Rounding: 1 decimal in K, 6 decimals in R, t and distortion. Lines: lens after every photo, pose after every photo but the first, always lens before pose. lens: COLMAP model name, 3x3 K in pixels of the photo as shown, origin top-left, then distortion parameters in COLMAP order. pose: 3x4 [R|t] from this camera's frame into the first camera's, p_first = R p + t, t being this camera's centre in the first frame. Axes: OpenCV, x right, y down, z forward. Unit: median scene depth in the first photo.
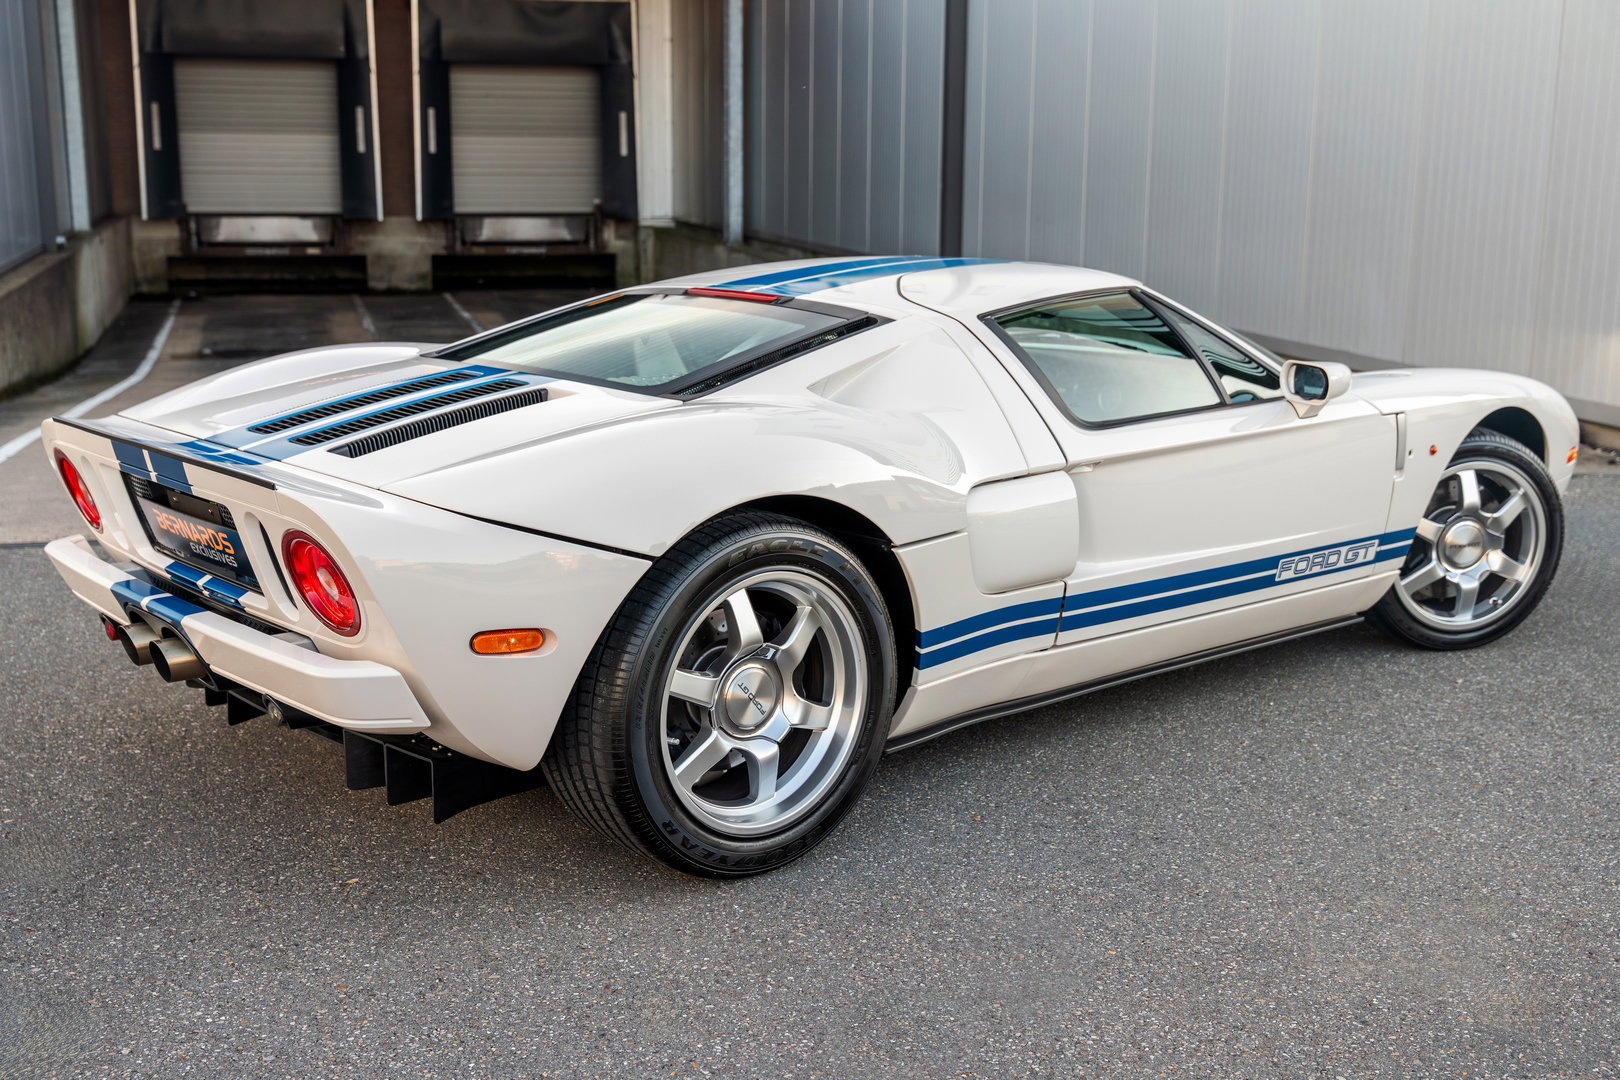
lens RADIAL K [[1876.8, 0, 815.6], [0, 1876.8, 541.8], [0, 0, 1]] dist [0.014316, 0.027883]
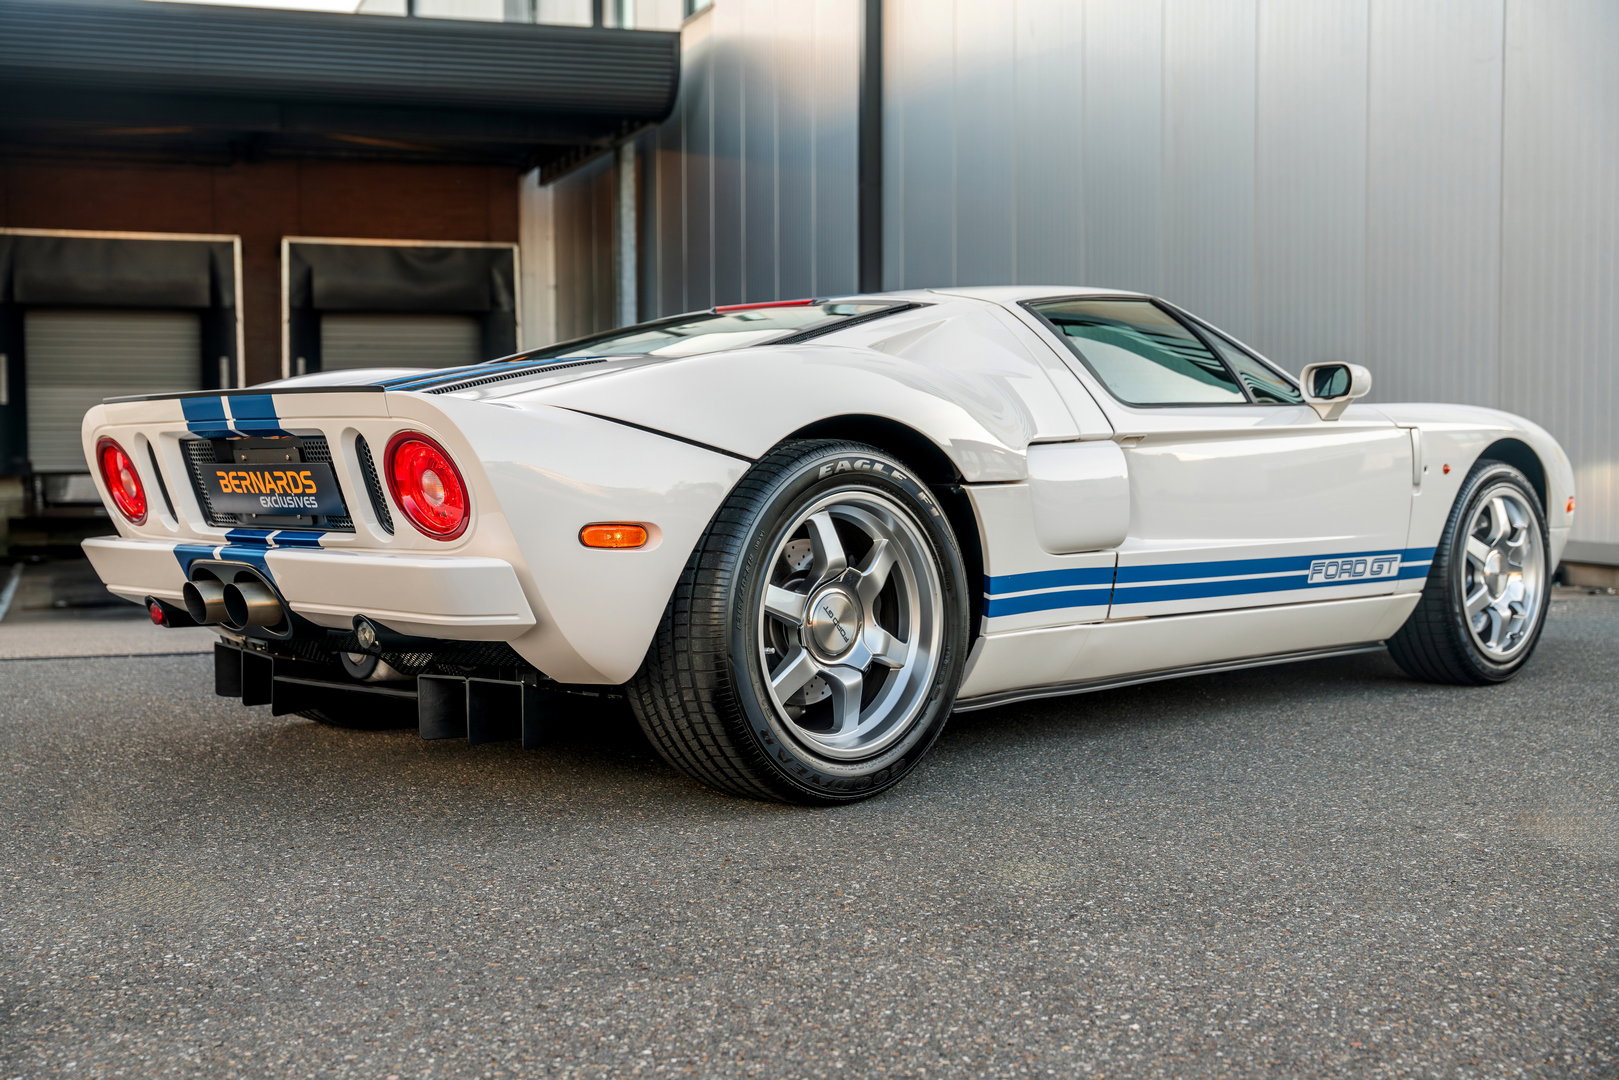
lens RADIAL K [[2035.3, 0, 809.5], [0, 2035.3, 540.0], [0, 0, 1]] dist [0.039804, -0.014606]
pose [[0.997874, -0.019068, 0.062316, -0.108053], [0.028678, 0.987157, -0.157160, 0.196836], [-0.058519, 0.158613, 0.985605, -0.077570]]
